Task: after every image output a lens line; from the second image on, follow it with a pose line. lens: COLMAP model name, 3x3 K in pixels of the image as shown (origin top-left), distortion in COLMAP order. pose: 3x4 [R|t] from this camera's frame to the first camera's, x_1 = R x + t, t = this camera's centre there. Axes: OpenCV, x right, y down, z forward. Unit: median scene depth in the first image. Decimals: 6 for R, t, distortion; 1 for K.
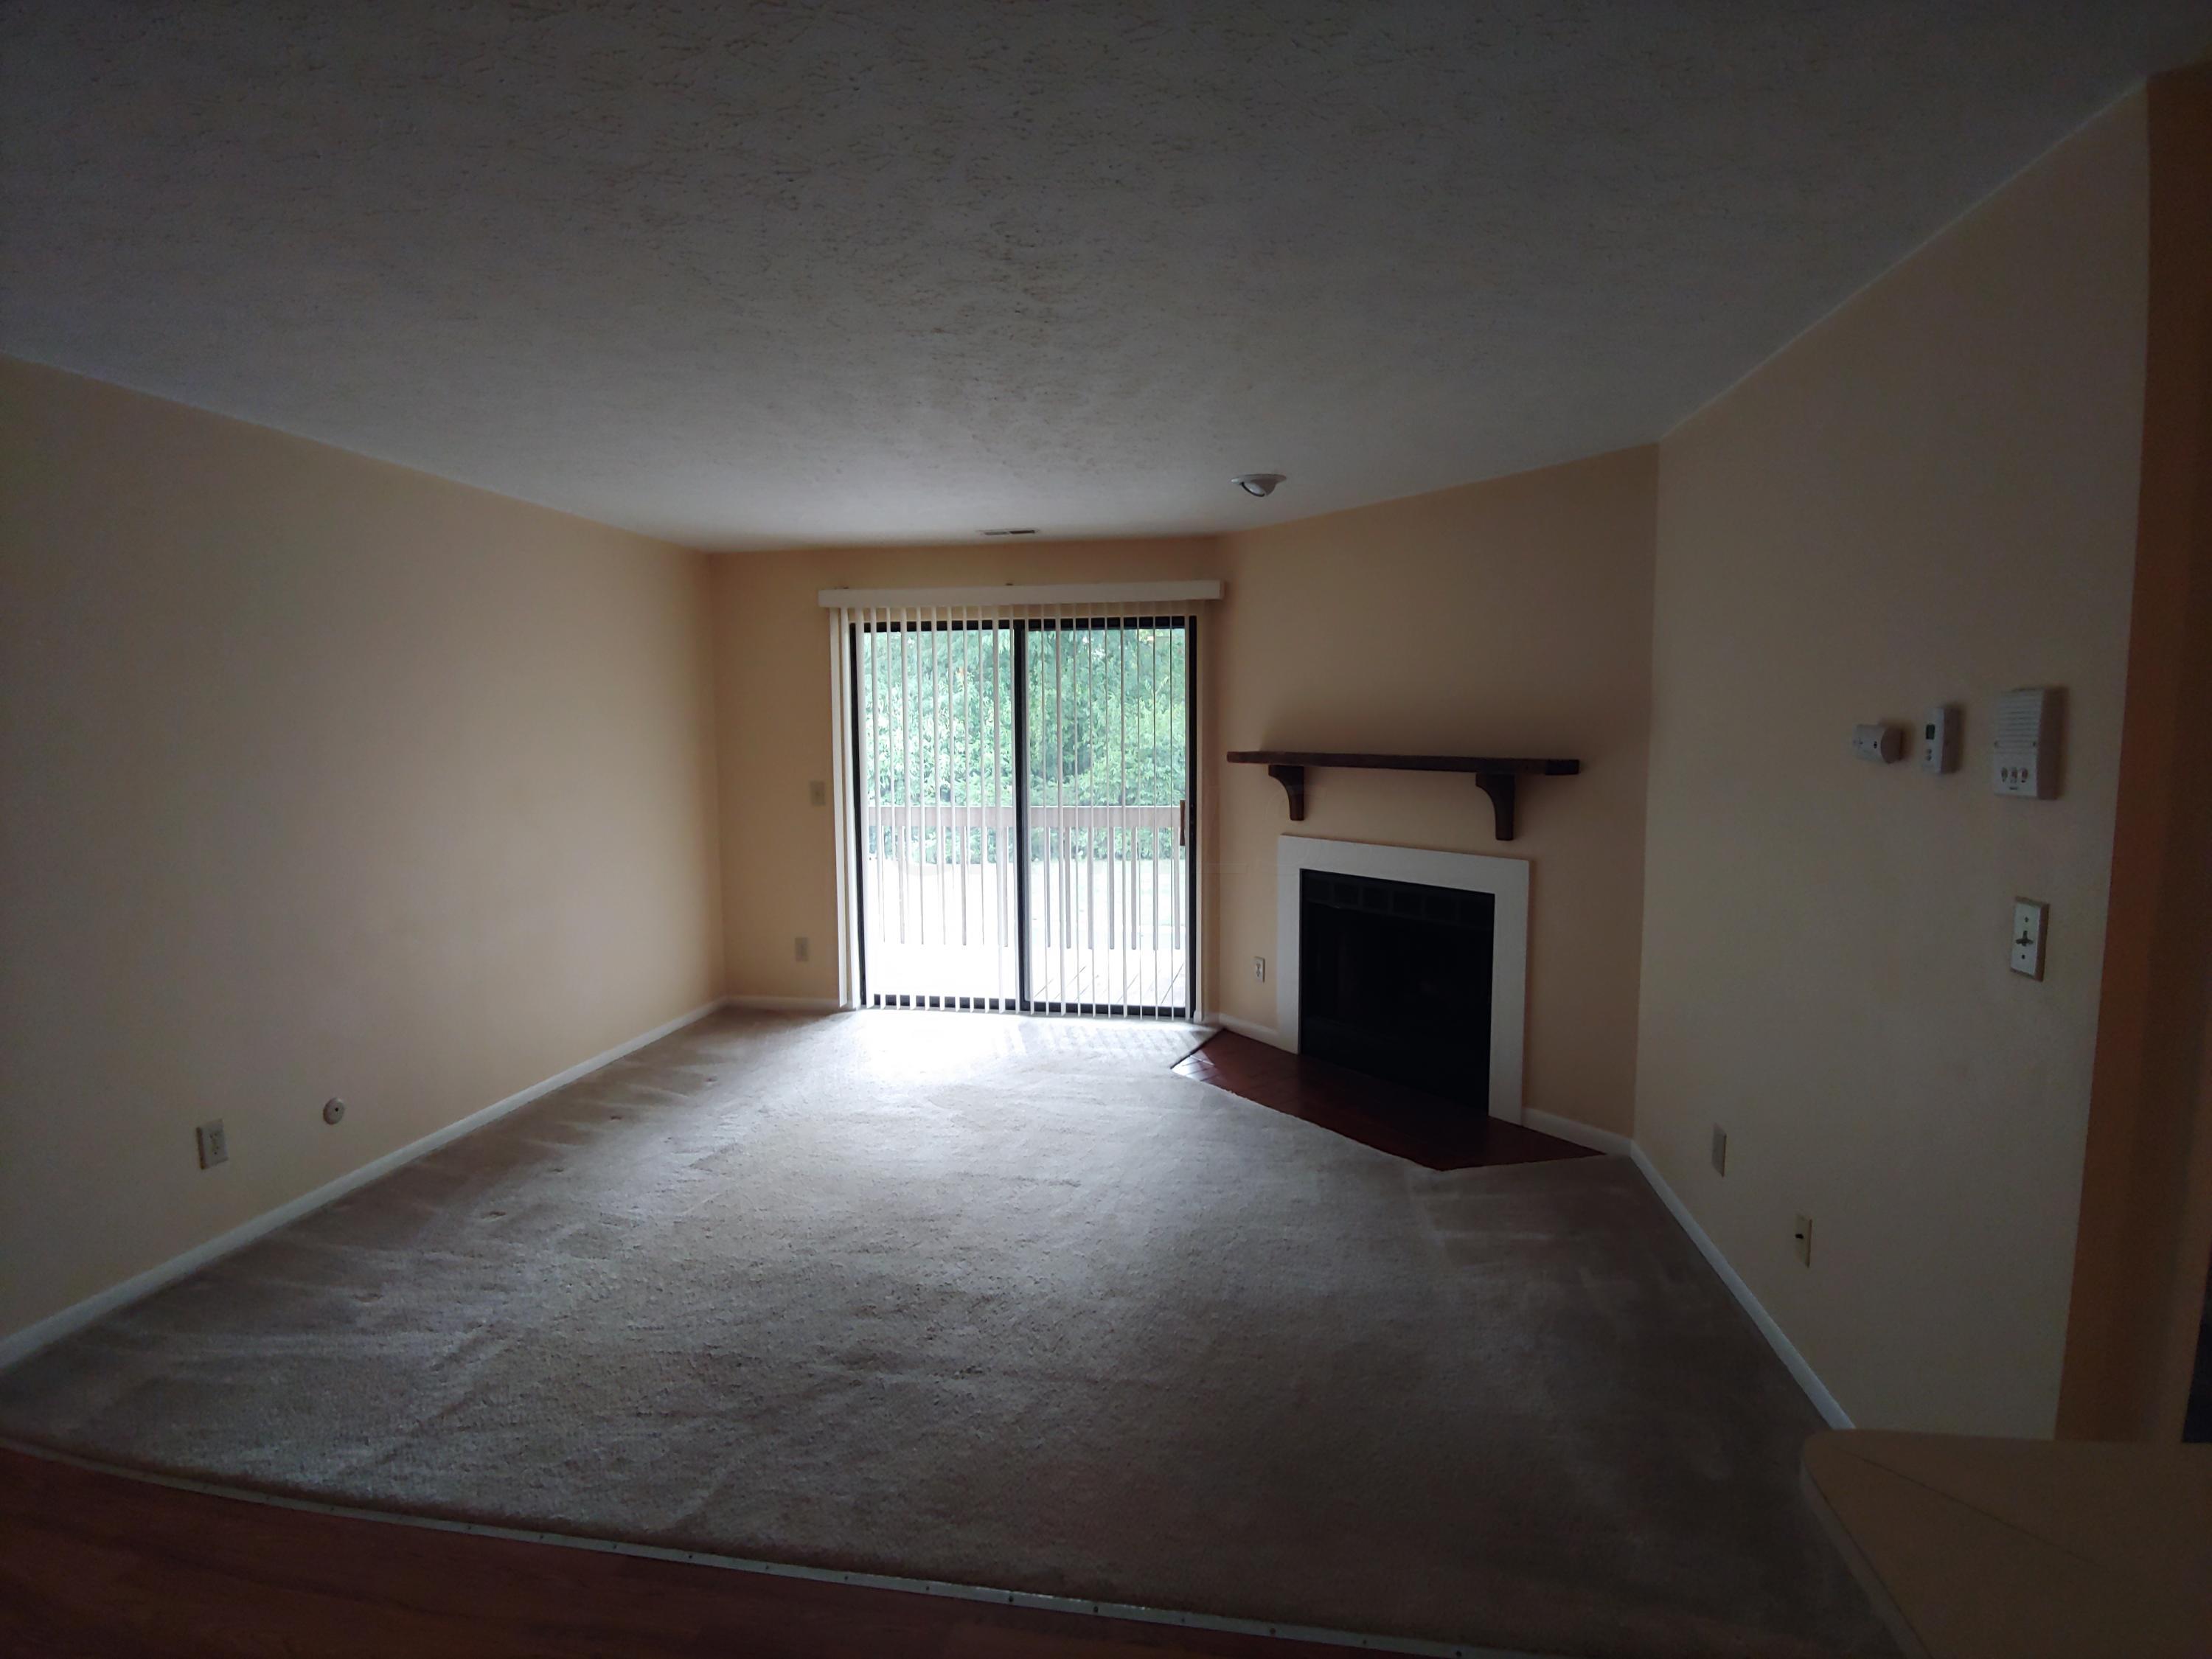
lens RADIAL K [[1110.9, 0, 1116.0], [0, 1110.9, 844.1], [0, 0, 1]] dist [-0.007401, -0.005896]
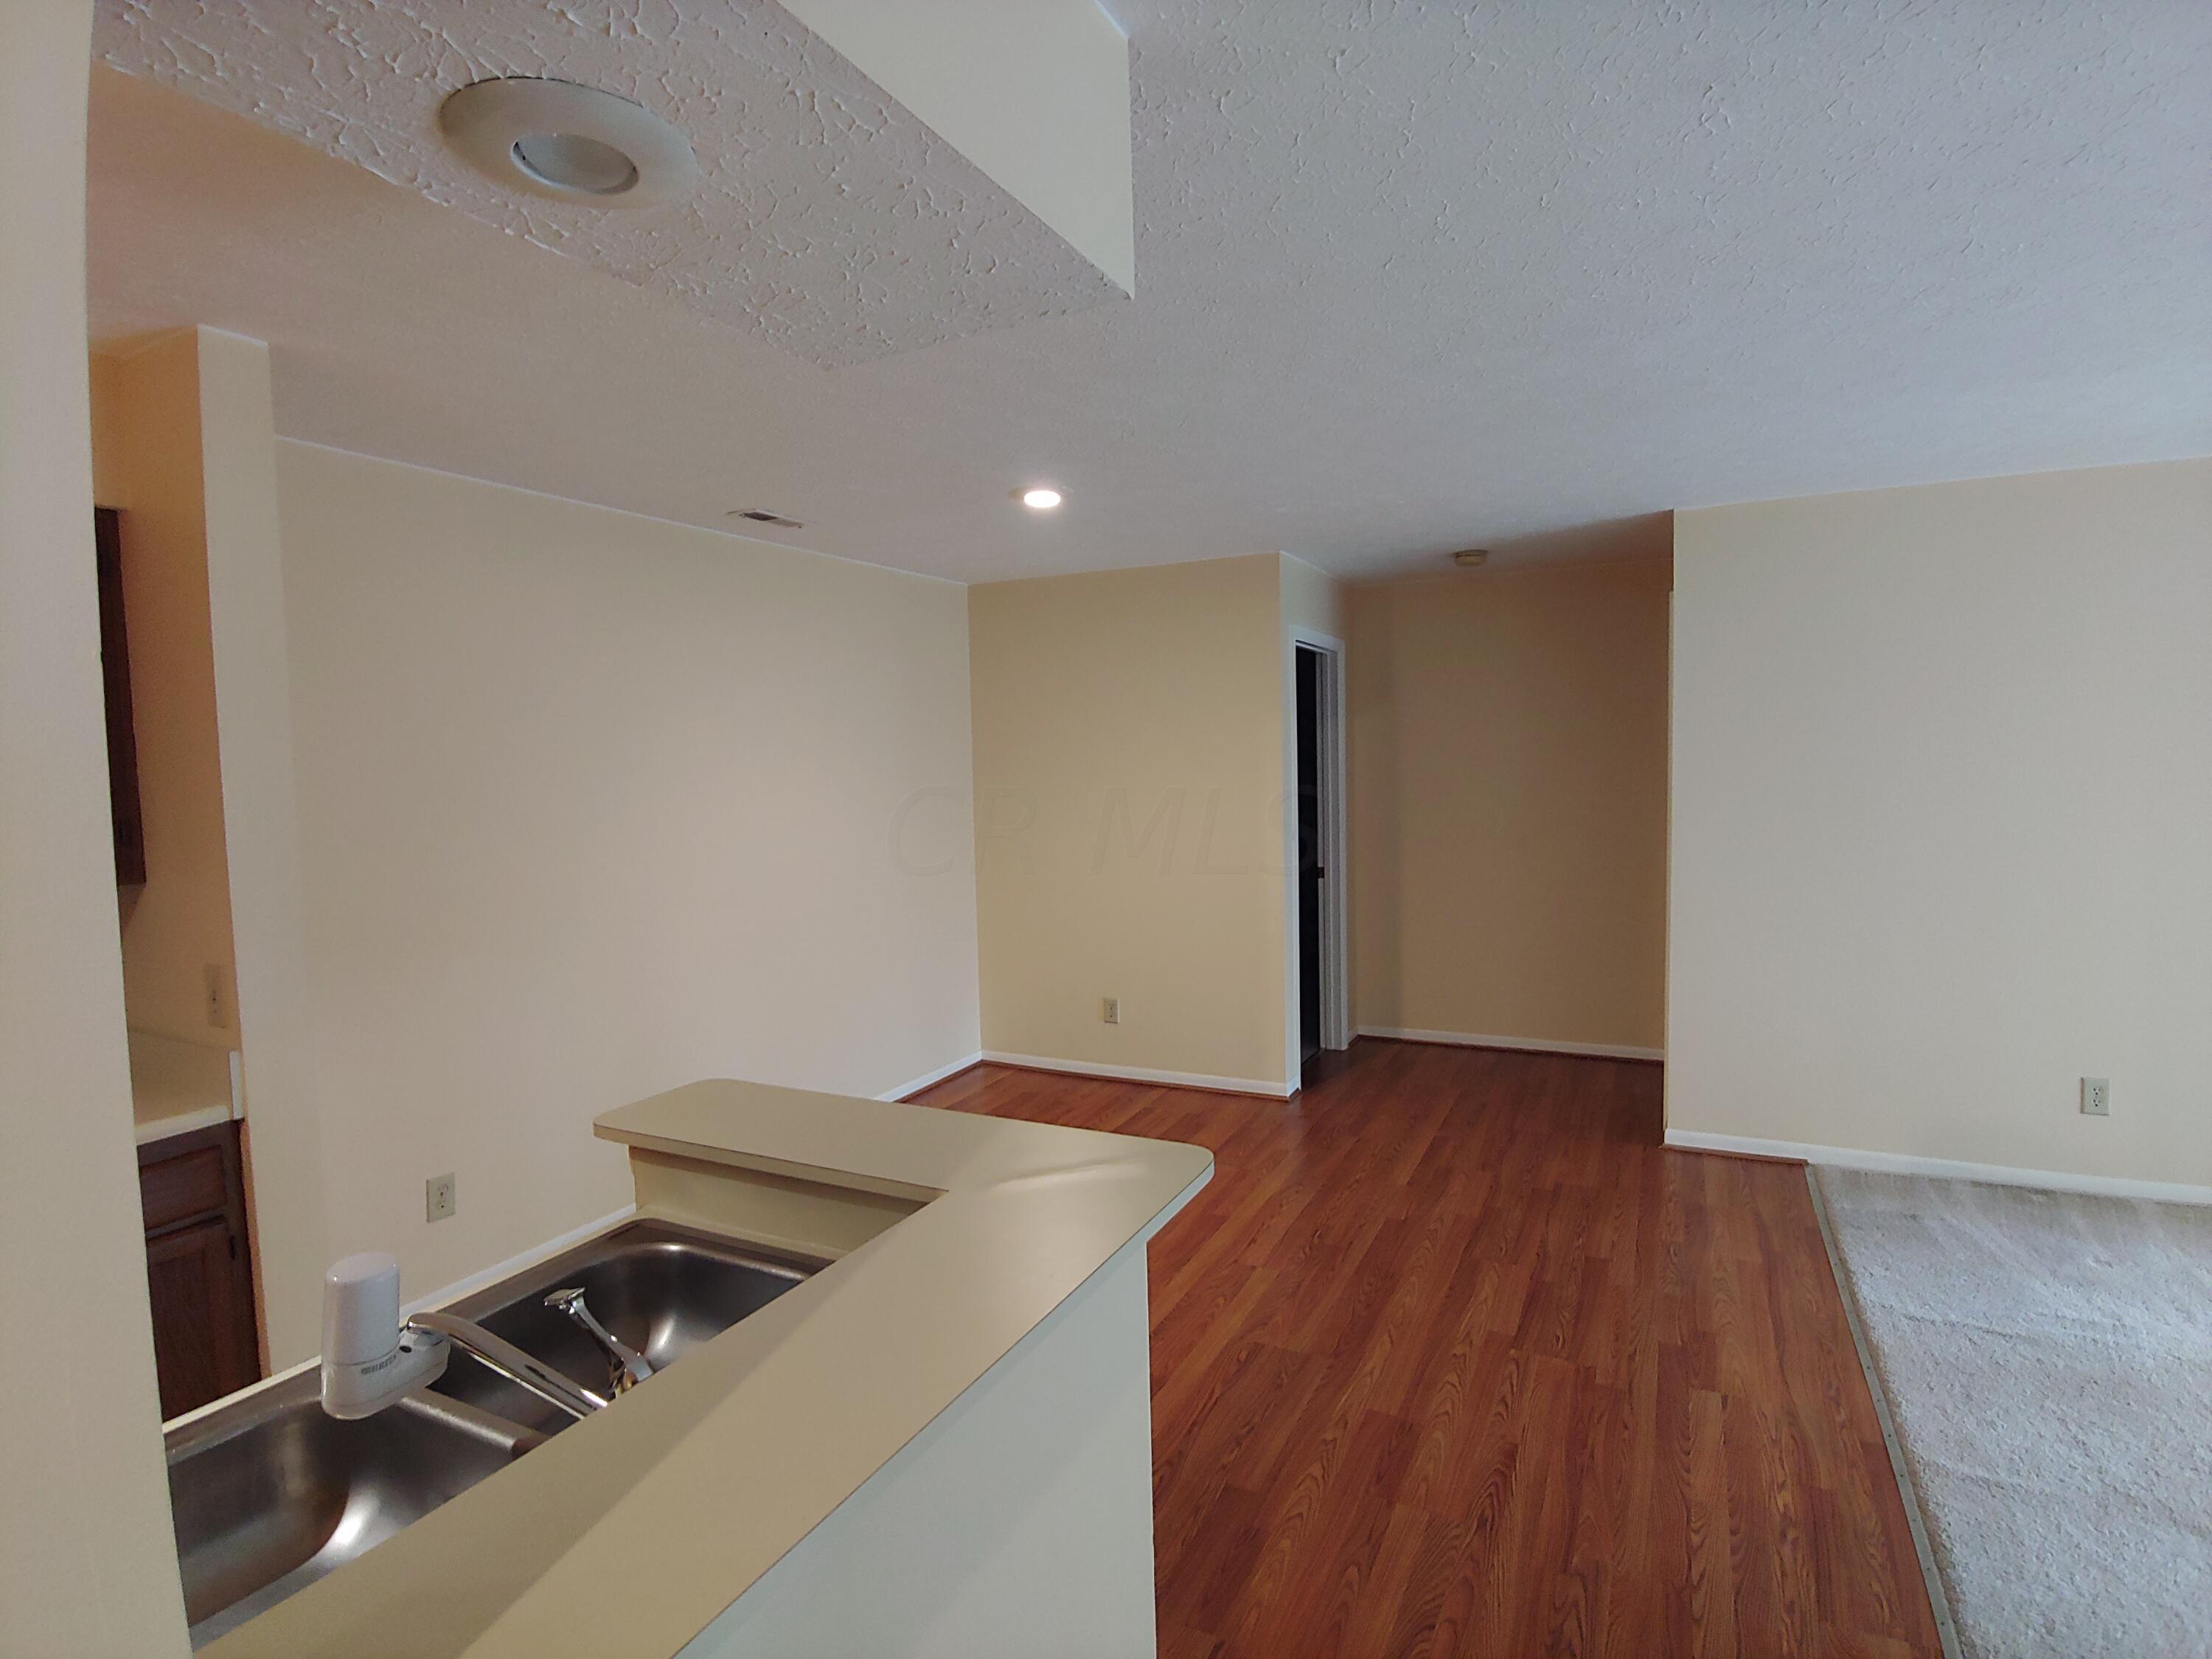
lens RADIAL K [[1110.9, 0, 1114.1], [0, 1110.9, 834.5], [0, 0, 1]] dist [-0.007401, -0.005896]
pose [[-0.303747, 0.076147, -0.949705, 0.437633], [-0.078111, 0.991455, 0.104477, -0.033971], [0.949545, 0.105917, -0.295204, 0.240631]]
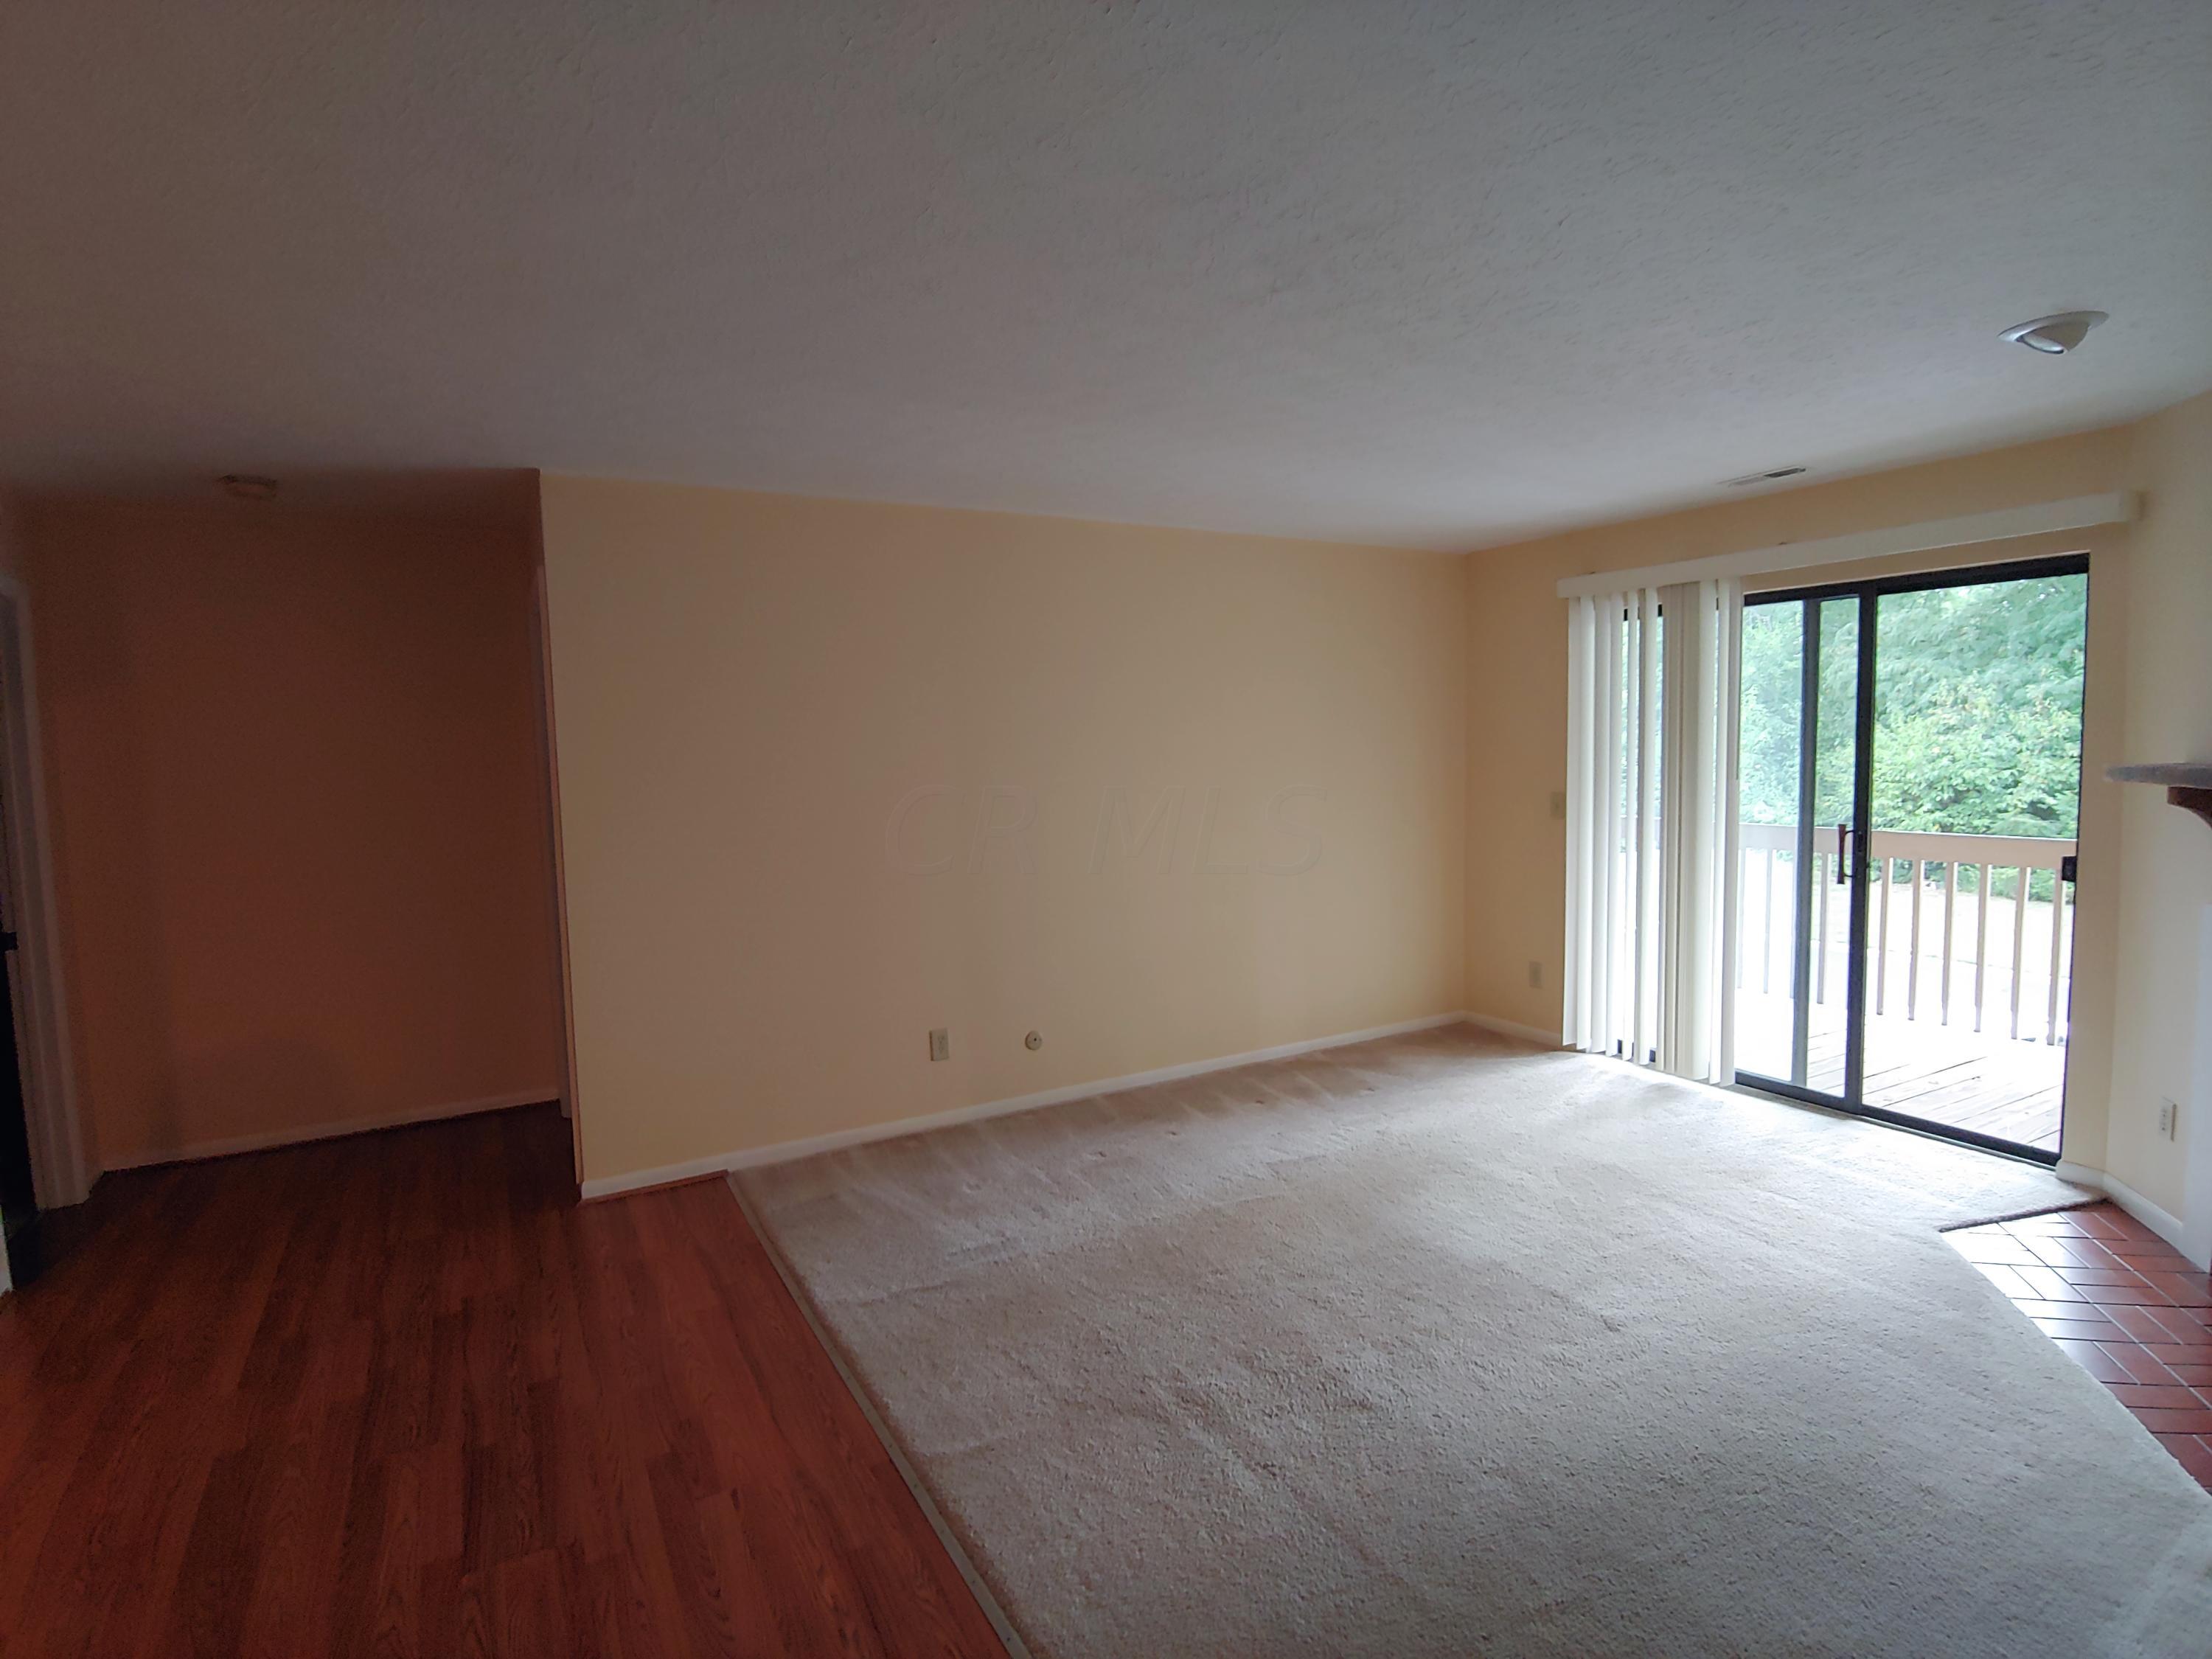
lens RADIAL K [[1110.9, 0, 1112.8], [0, 1110.9, 831.7], [0, 0, 1]] dist [-0.007401, -0.005896]
pose [[0.630518, 0.053897, -0.774301, 0.278500], [-0.064002, 0.997799, 0.017337, -0.022560], [0.773532, 0.038625, 0.632579, 0.207162]]
